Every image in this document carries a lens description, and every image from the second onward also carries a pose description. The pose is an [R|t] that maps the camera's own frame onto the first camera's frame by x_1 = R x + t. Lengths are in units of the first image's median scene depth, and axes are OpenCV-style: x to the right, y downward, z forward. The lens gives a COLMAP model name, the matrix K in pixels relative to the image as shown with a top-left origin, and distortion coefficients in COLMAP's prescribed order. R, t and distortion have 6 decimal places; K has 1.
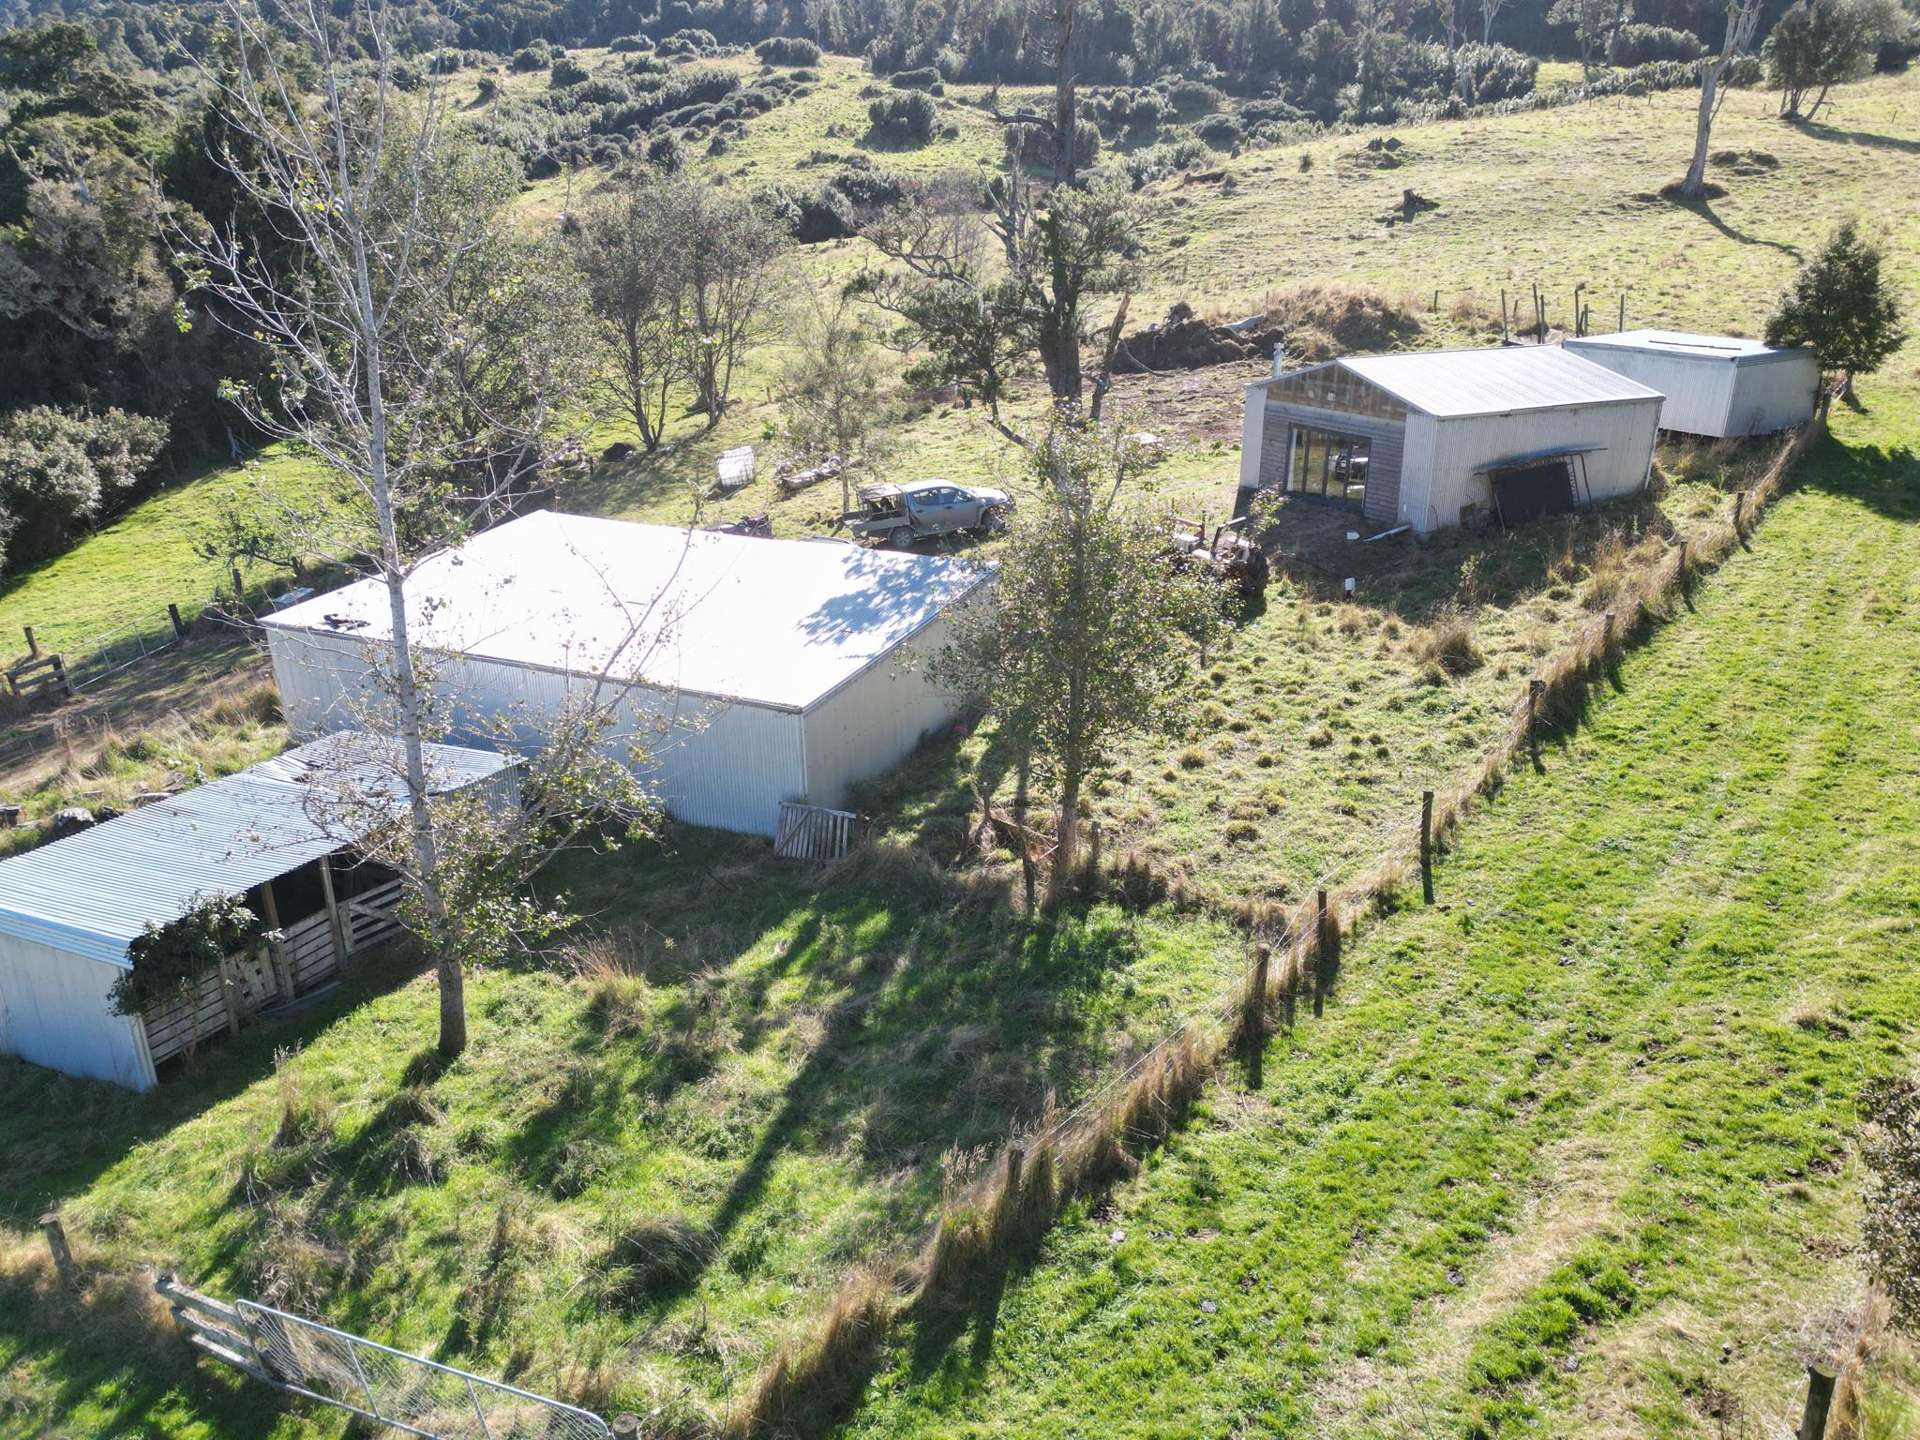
lens RADIAL K [[1340.2, 0, 963.1], [0, 1340.2, 719.8], [0, 0, 1]] dist [0.046255, -0.027200]
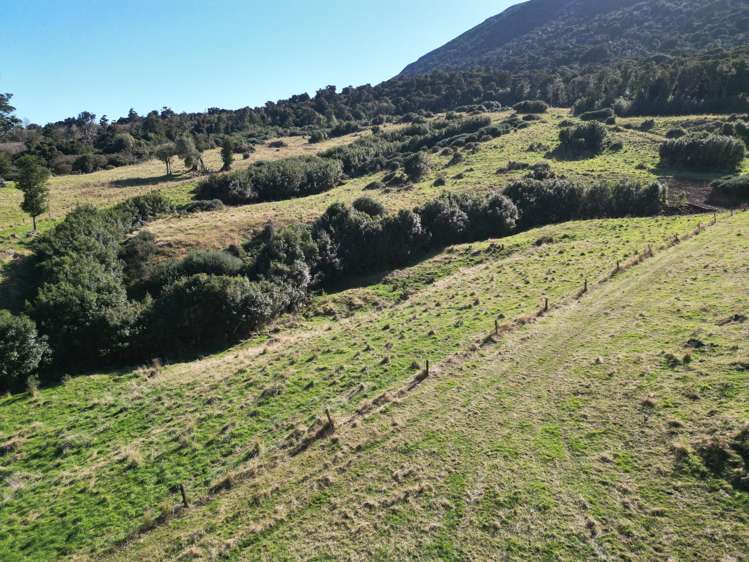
lens RADIAL K [[522.8, 0, 374.2], [0, 522.8, 280.8], [0, 0, 1]] dist [0.046255, -0.027200]
pose [[0.907413, 0.089190, -0.410666, 0.000628], [-0.151855, 0.980778, -0.122532, -0.174326], [0.391844, 0.173549, 0.903515, 0.387120]]
